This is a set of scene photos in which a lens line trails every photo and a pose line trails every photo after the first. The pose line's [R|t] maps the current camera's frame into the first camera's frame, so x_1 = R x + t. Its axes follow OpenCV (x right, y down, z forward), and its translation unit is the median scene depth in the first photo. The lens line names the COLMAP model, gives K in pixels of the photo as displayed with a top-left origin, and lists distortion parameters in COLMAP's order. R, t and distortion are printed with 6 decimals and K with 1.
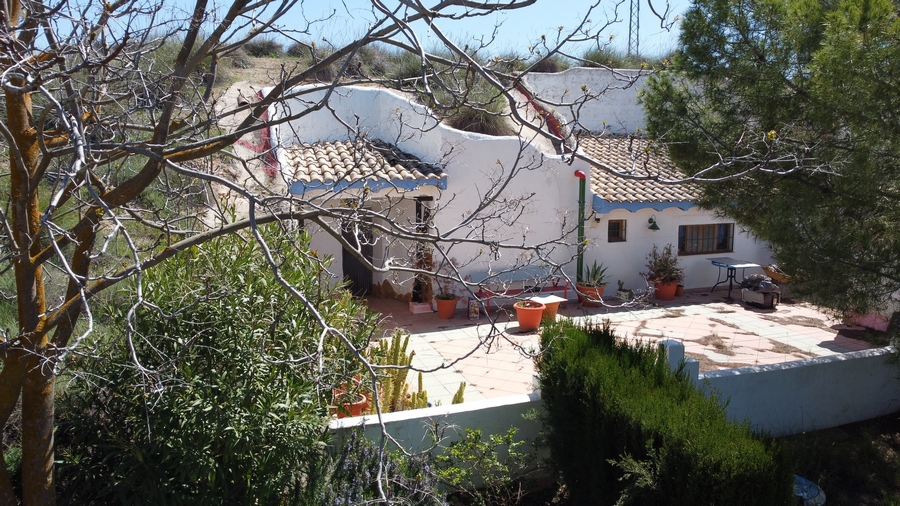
lens RADIAL K [[655.4, 0, 450.0], [0, 655.4, 253.0], [0, 0, 1]] dist [0.000933, -0.001291]
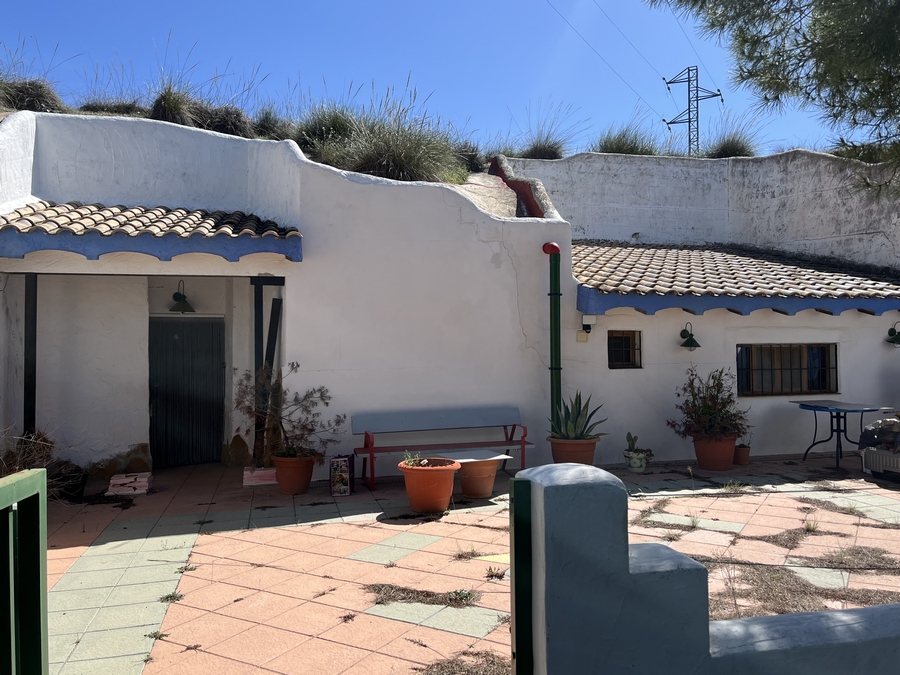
lens RADIAL K [[687.0, 0, 463.3], [0, 687.0, 353.6], [0, 0, 1]] dist [0.070498, -0.097919]
pose [[0.996674, -0.007988, -0.081097, 0.164148], [-0.004879, 0.987550, -0.157229, 0.067516], [0.081343, 0.157102, 0.984227, 0.392253]]
